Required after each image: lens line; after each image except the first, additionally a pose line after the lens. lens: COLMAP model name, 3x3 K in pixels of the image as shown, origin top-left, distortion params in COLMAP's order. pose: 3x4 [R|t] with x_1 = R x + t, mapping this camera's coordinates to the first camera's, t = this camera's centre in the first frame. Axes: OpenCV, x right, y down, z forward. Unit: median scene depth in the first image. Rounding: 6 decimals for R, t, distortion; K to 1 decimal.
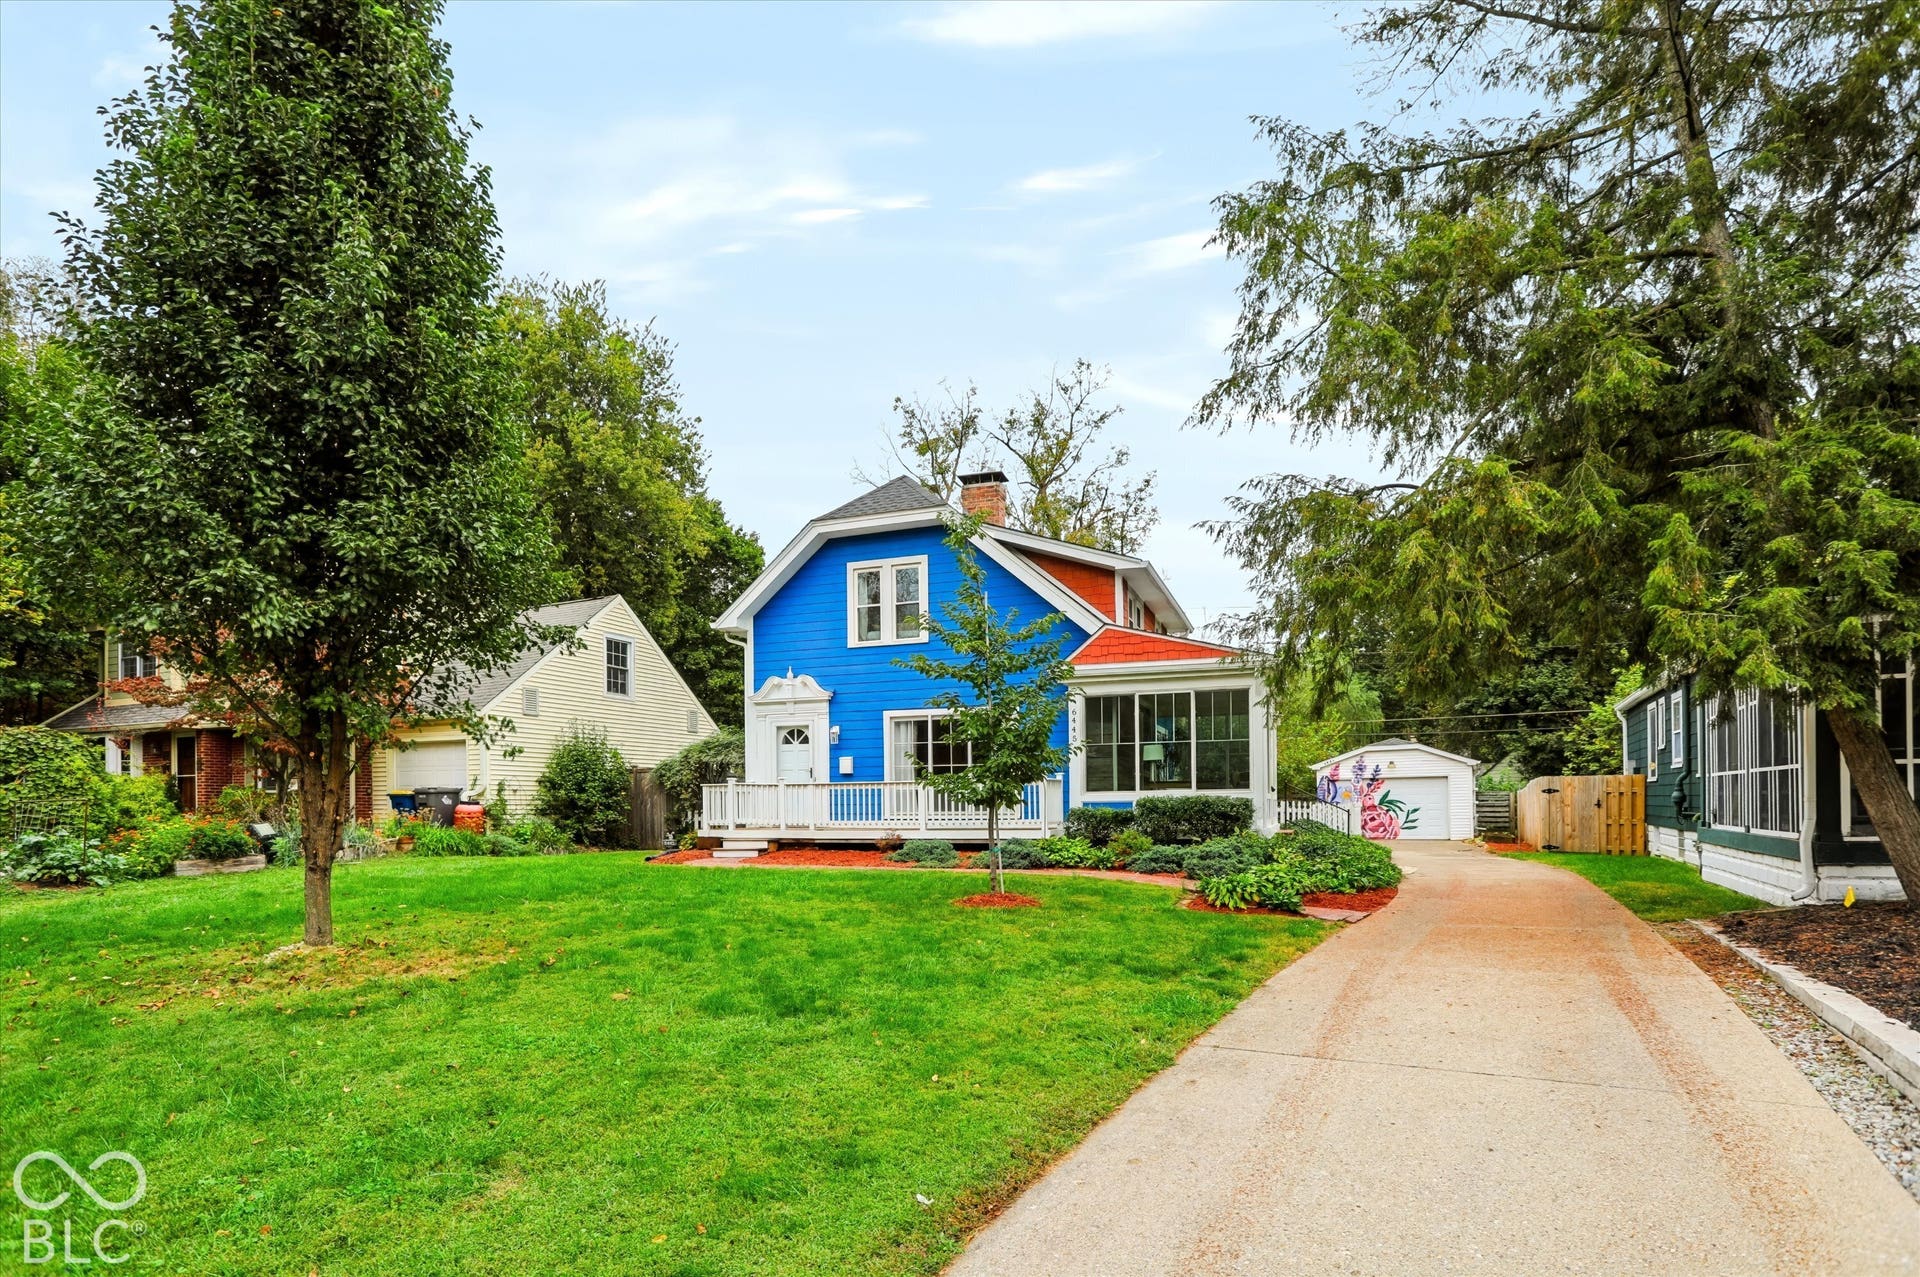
lens RADIAL K [[946.6, 0, 961.3], [0, 946.6, 616.2], [0, 0, 1]] dist [-0.068175, 0.032894]
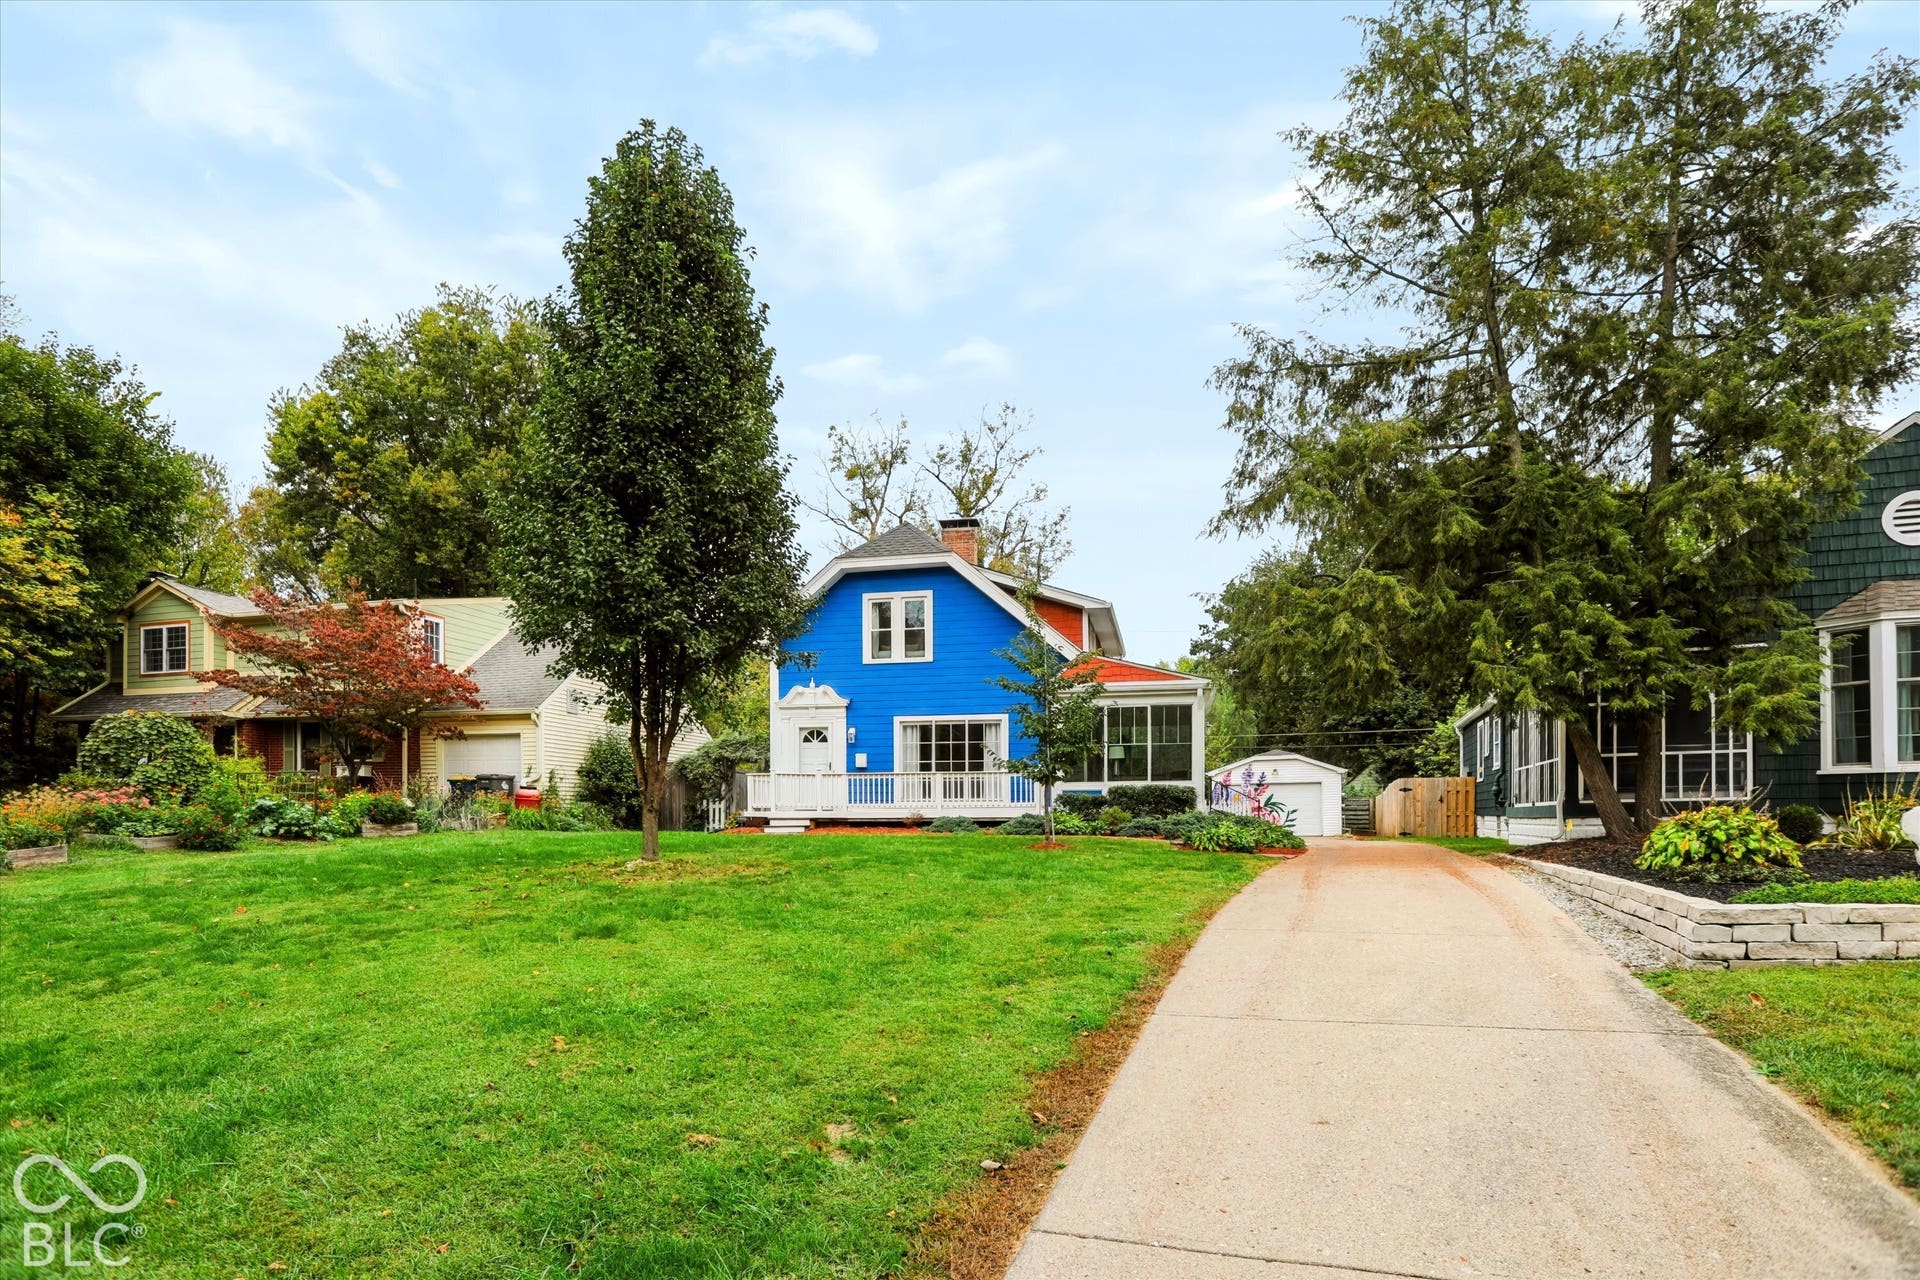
lens RADIAL K [[946.7, 0, 937.6], [0, 946.7, 594.1], [0, 0, 1]] dist [-0.073451, 0.029550]
pose [[0.993924, 0.034303, 0.104590, -0.159652], [-0.030691, 0.998882, -0.035945, -0.015848], [-0.105706, 0.032517, 0.993866, -0.230652]]
